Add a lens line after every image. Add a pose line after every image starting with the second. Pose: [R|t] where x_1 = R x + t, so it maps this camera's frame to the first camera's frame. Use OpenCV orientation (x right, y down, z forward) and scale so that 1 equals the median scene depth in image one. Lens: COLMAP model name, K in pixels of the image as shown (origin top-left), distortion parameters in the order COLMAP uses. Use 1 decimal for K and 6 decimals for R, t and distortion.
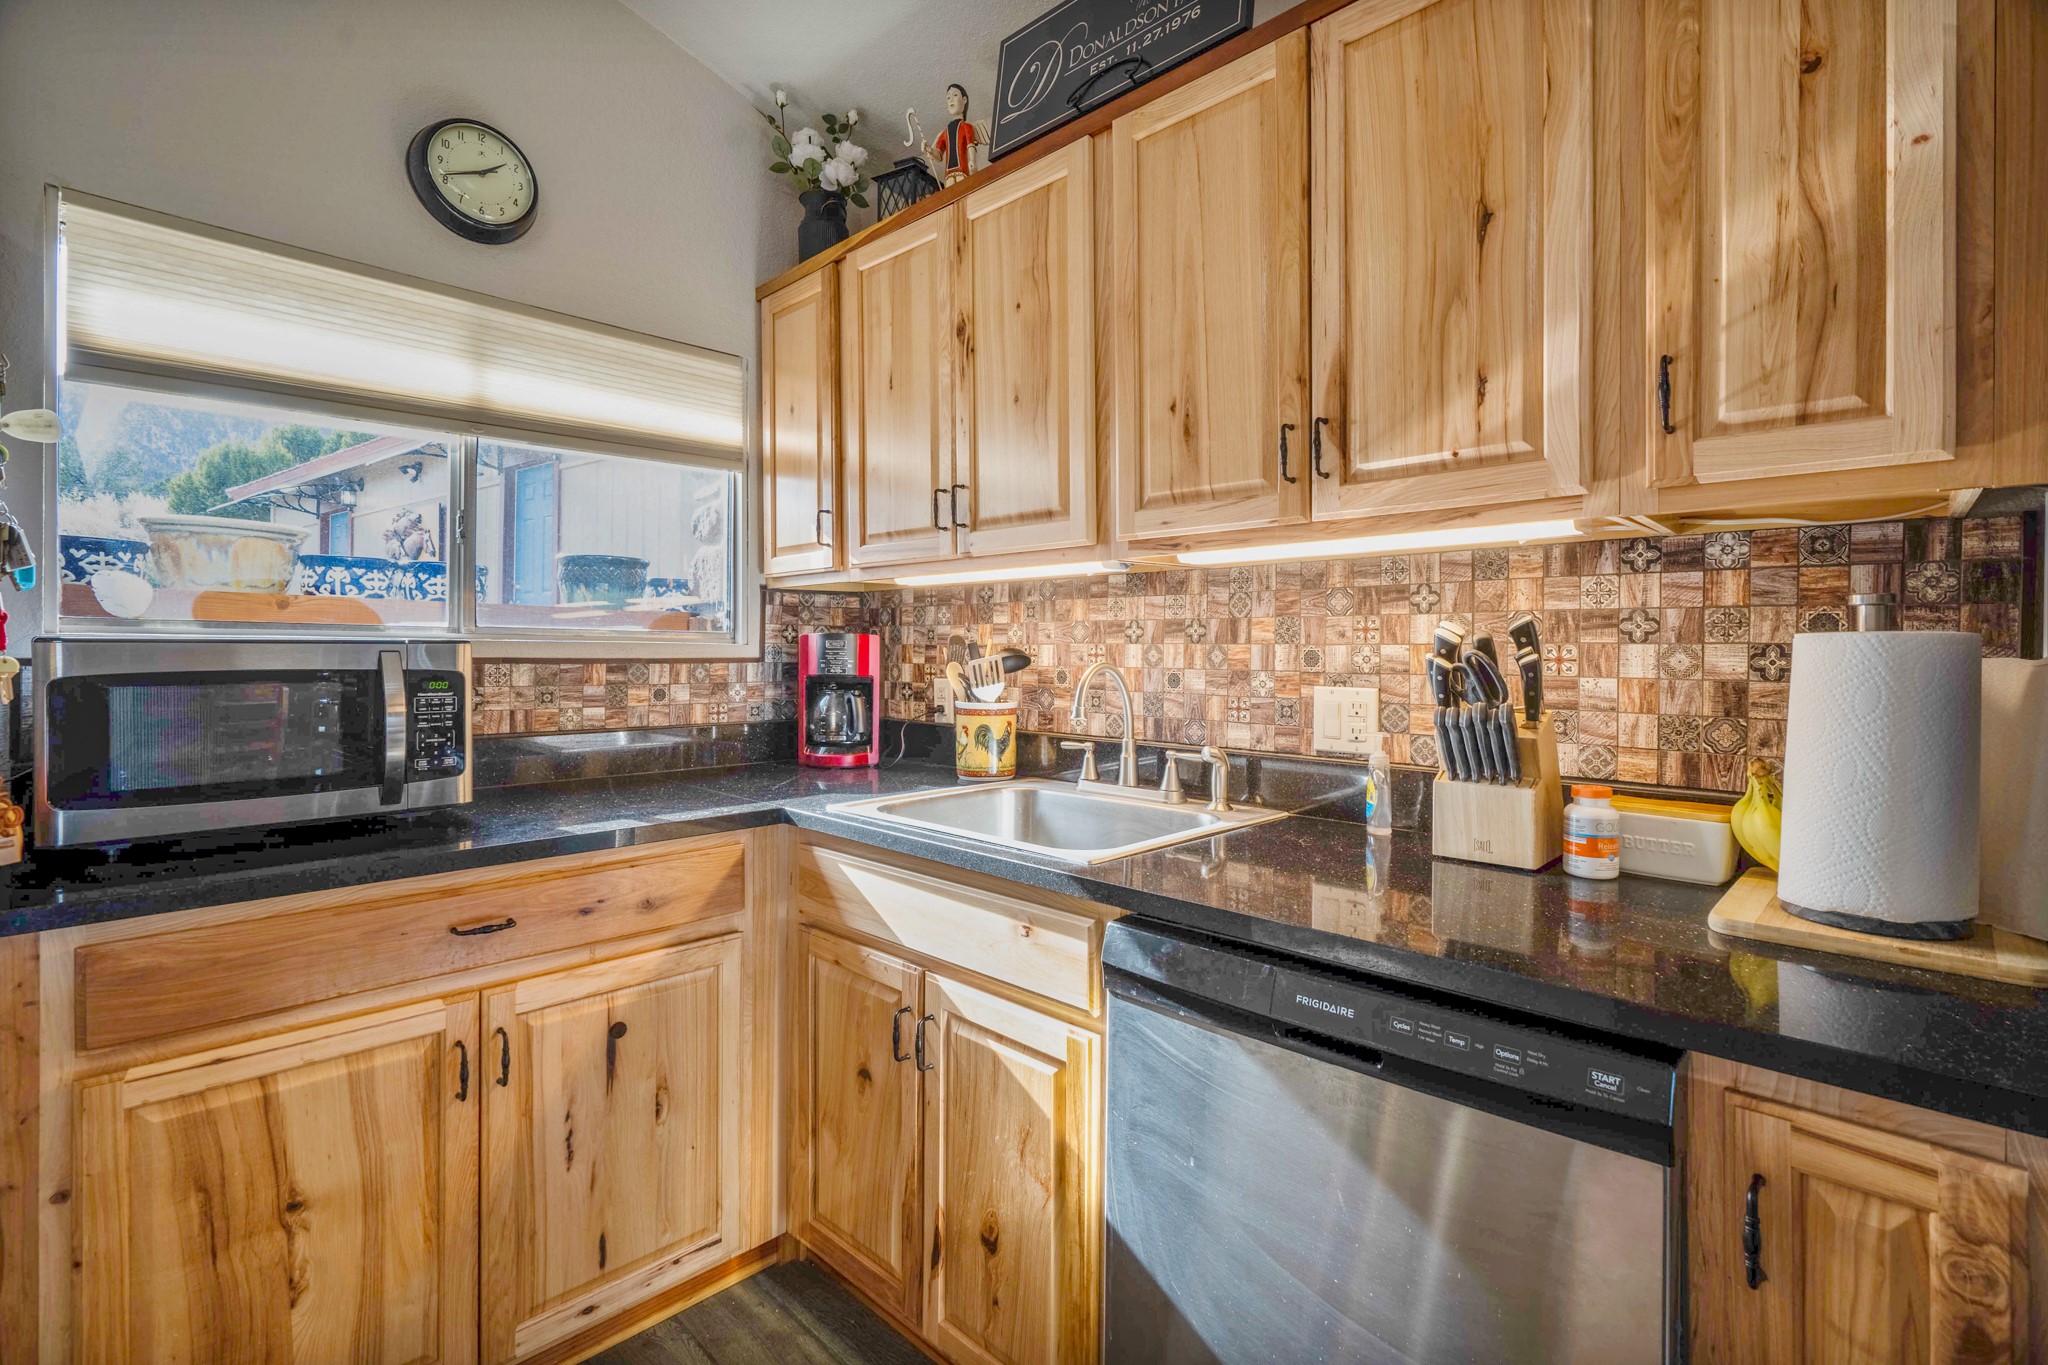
lens RADIAL K [[938.0, 0, 1020.9], [0, 938.0, 657.2], [0, 0, 1]] dist [-0.000536, 0.000136]
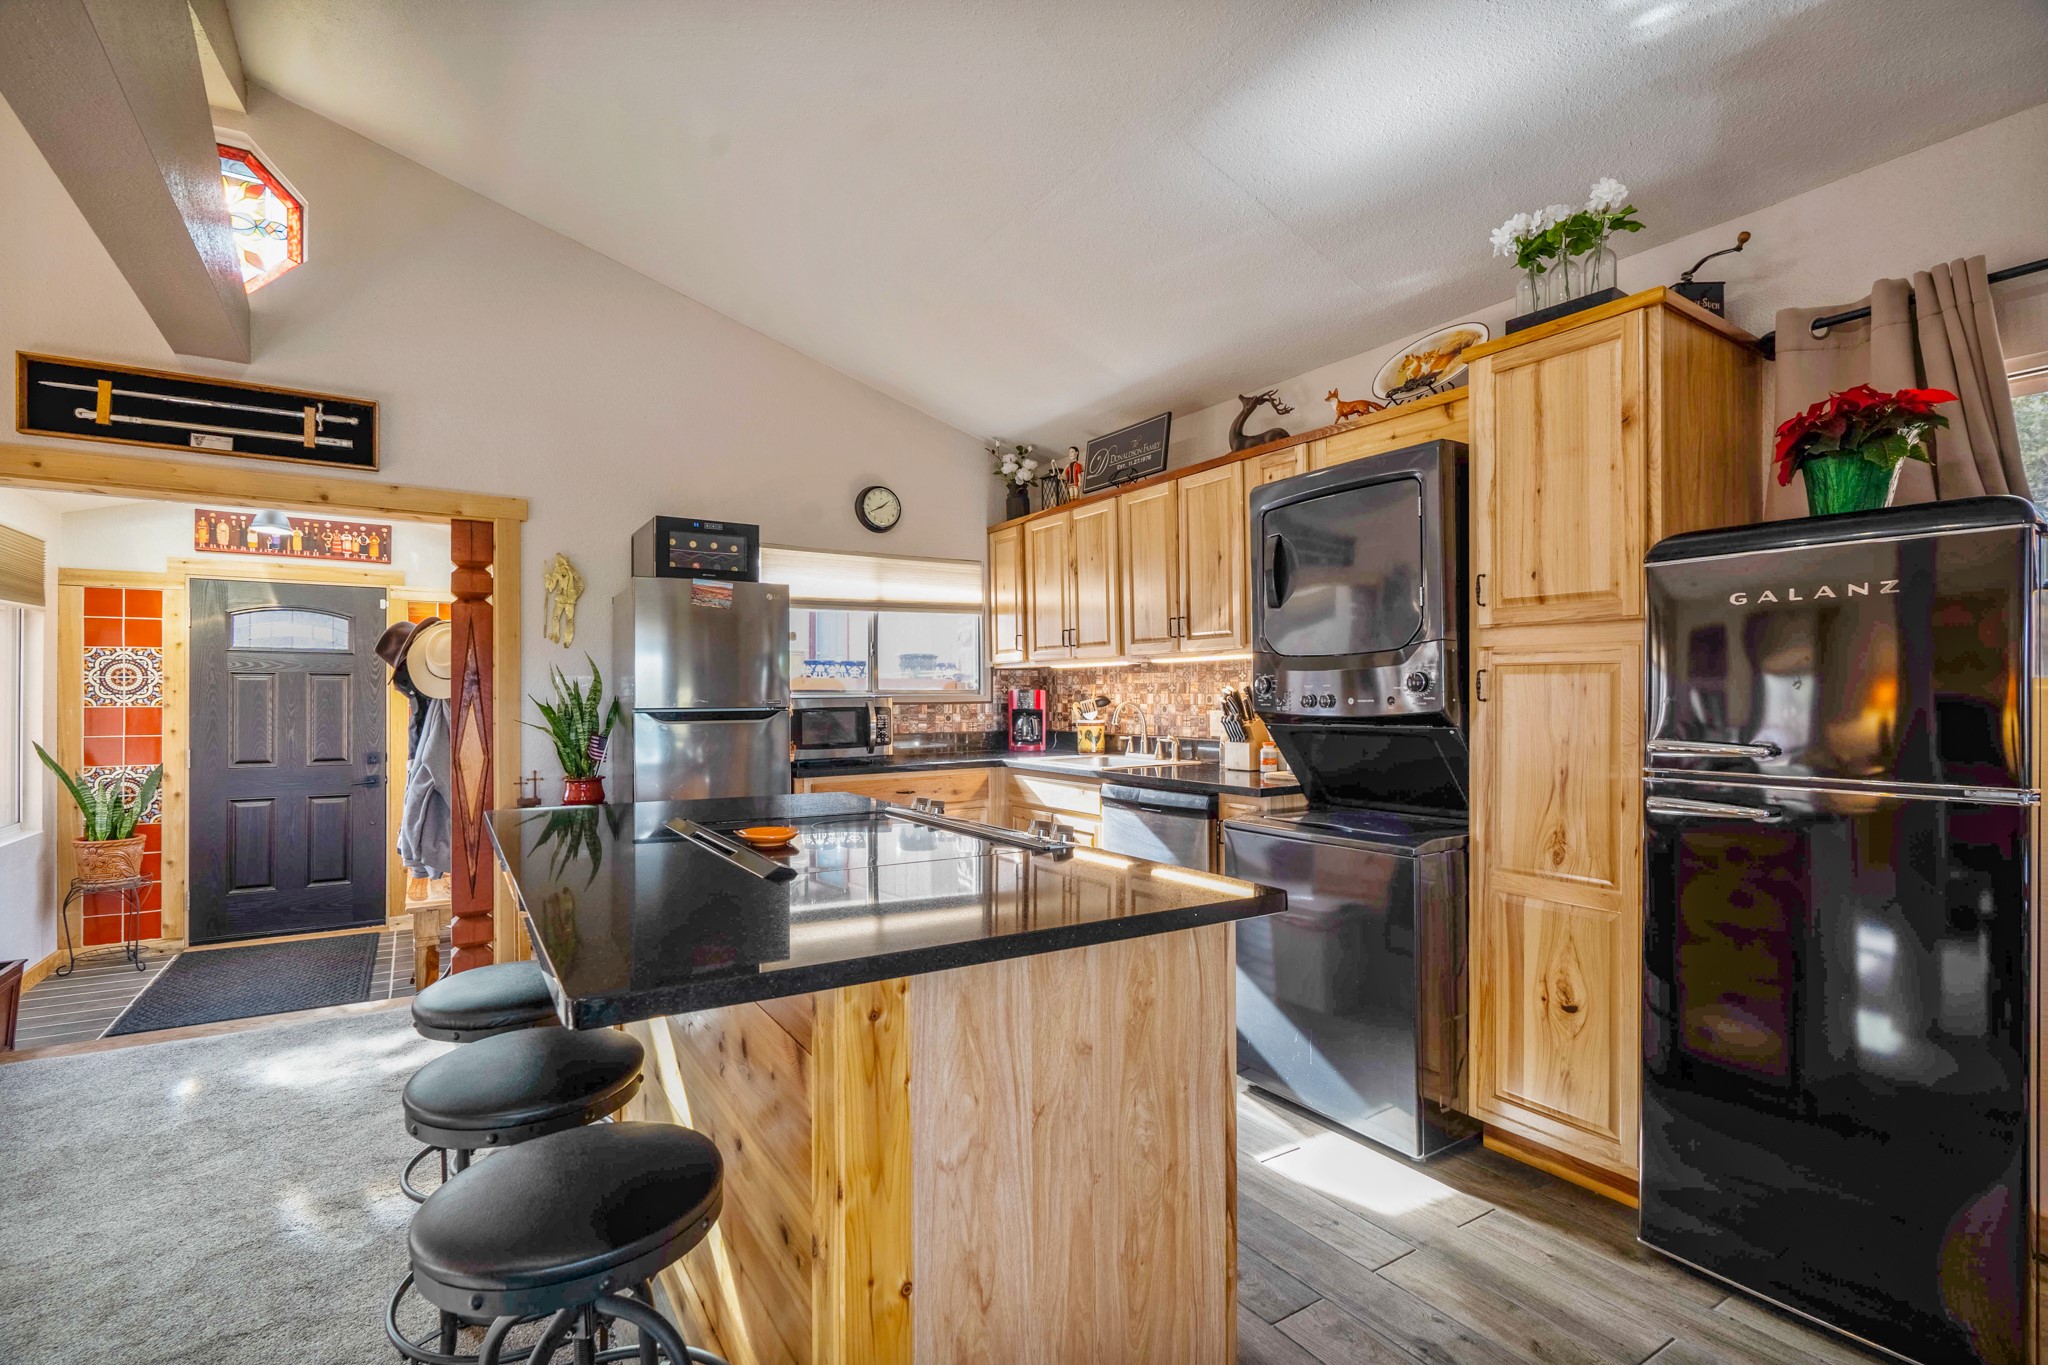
lens RADIAL K [[945.5, 0, 1022.0], [0, 945.5, 694.7], [0, 0, 1]] dist [-0.001773, 0.000114]
pose [[0.975159, -0.012049, -0.221177, 0.321236], [0.011113, 0.999923, -0.005475, -0.002245], [0.221226, 0.002881, 0.975218, -1.303469]]
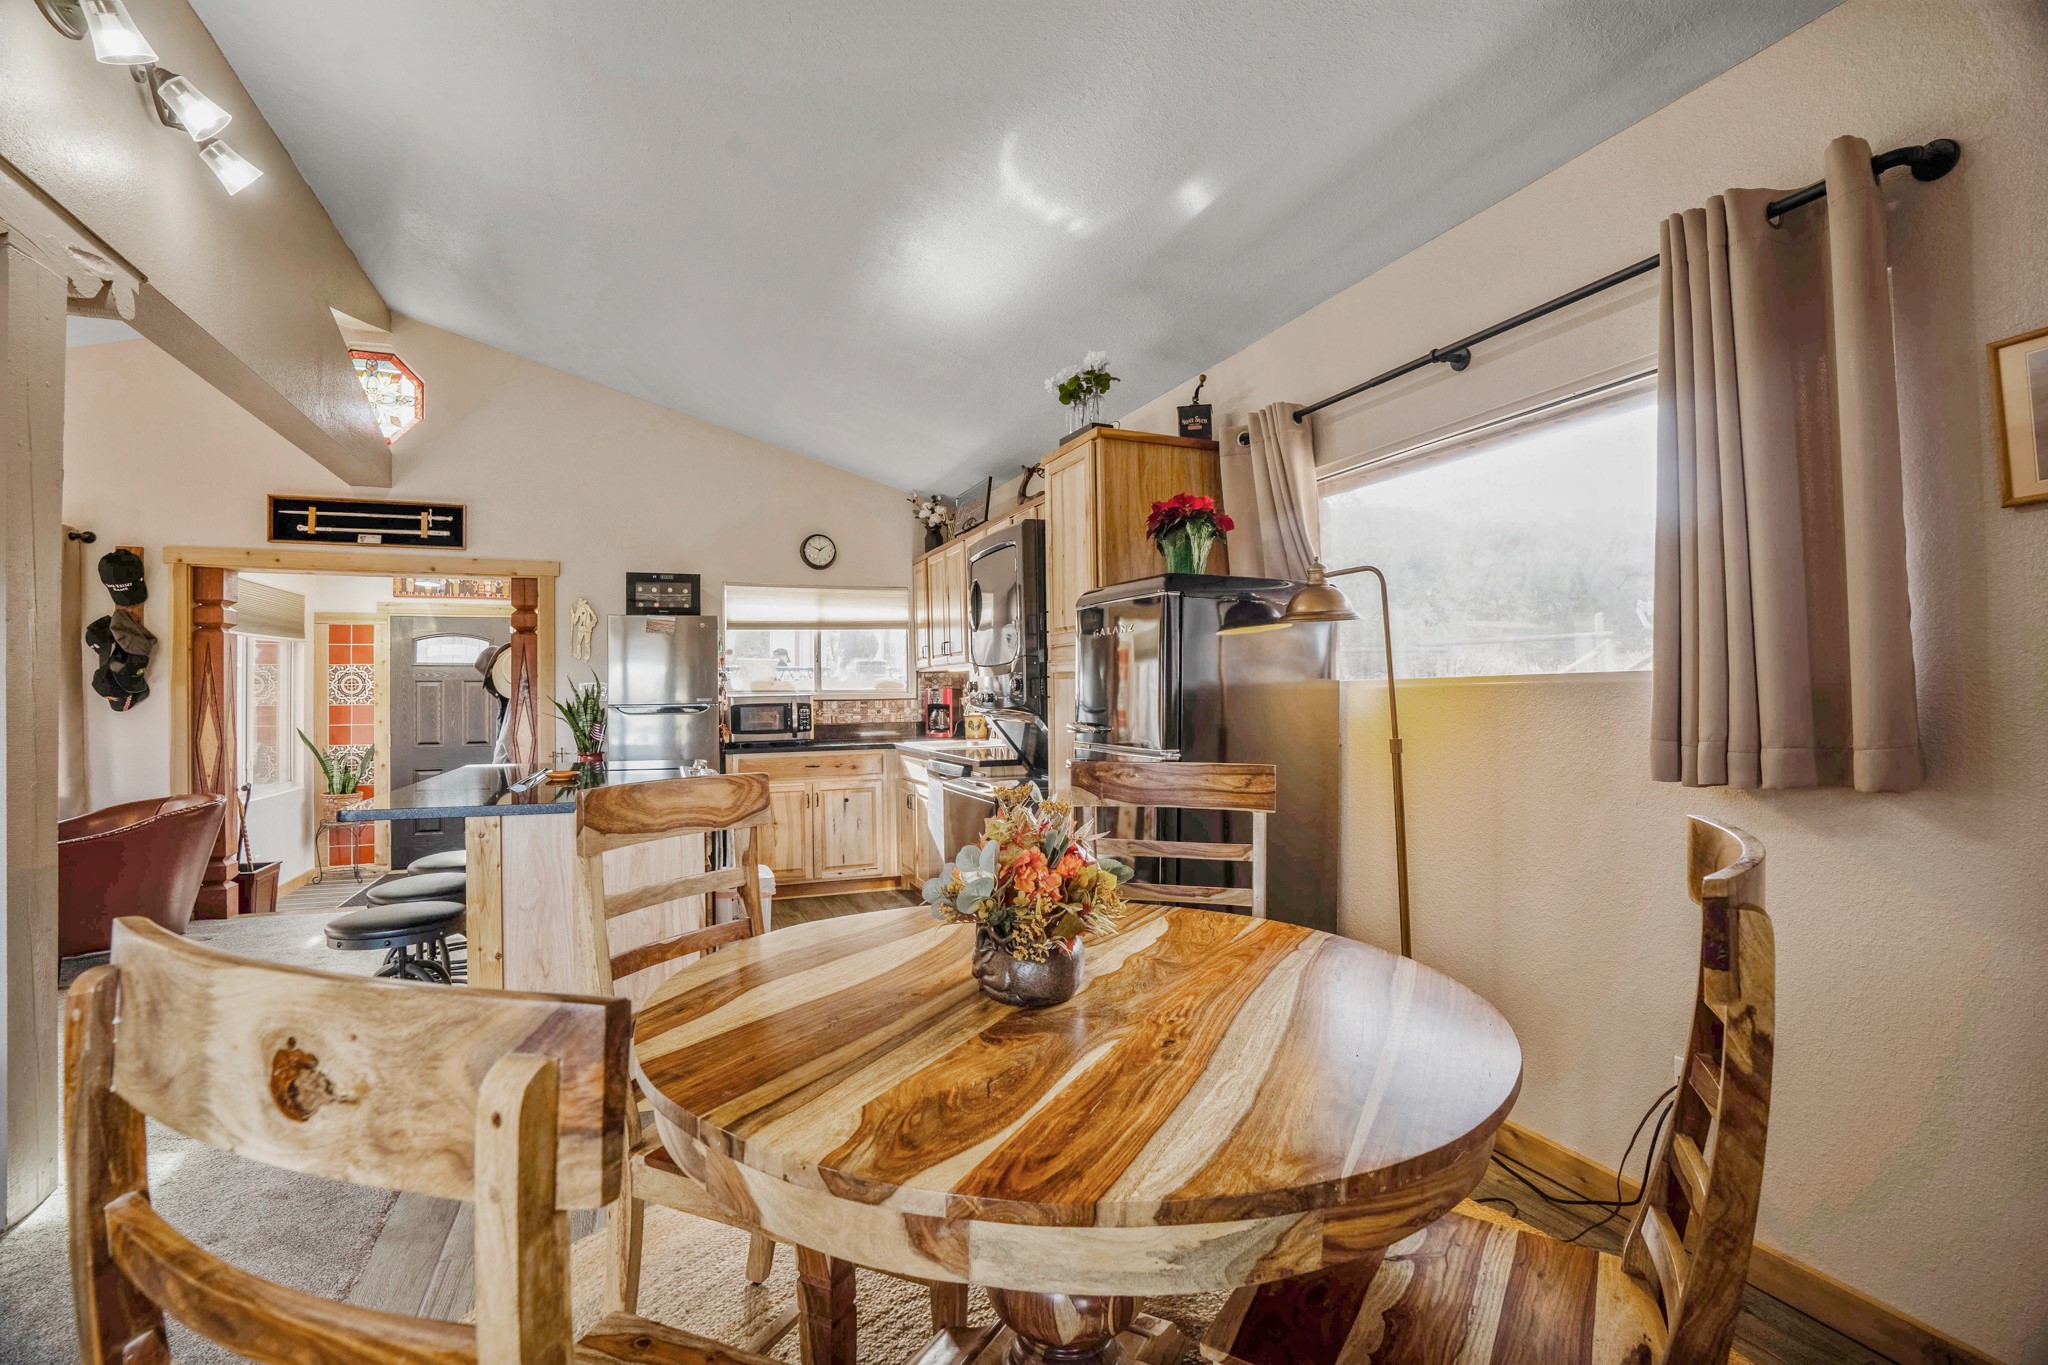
lens RADIAL K [[958.4, 0, 1024.0], [0, 958.4, 682.5], [0, 0, 1]] dist [-0.065524, 0.028342]
pose [[0.914351, -0.022354, -0.404305, 1.344384], [0.017470, 0.999723, -0.015764, 0.005823], [0.404545, 0.007351, 0.914488, -1.667229]]
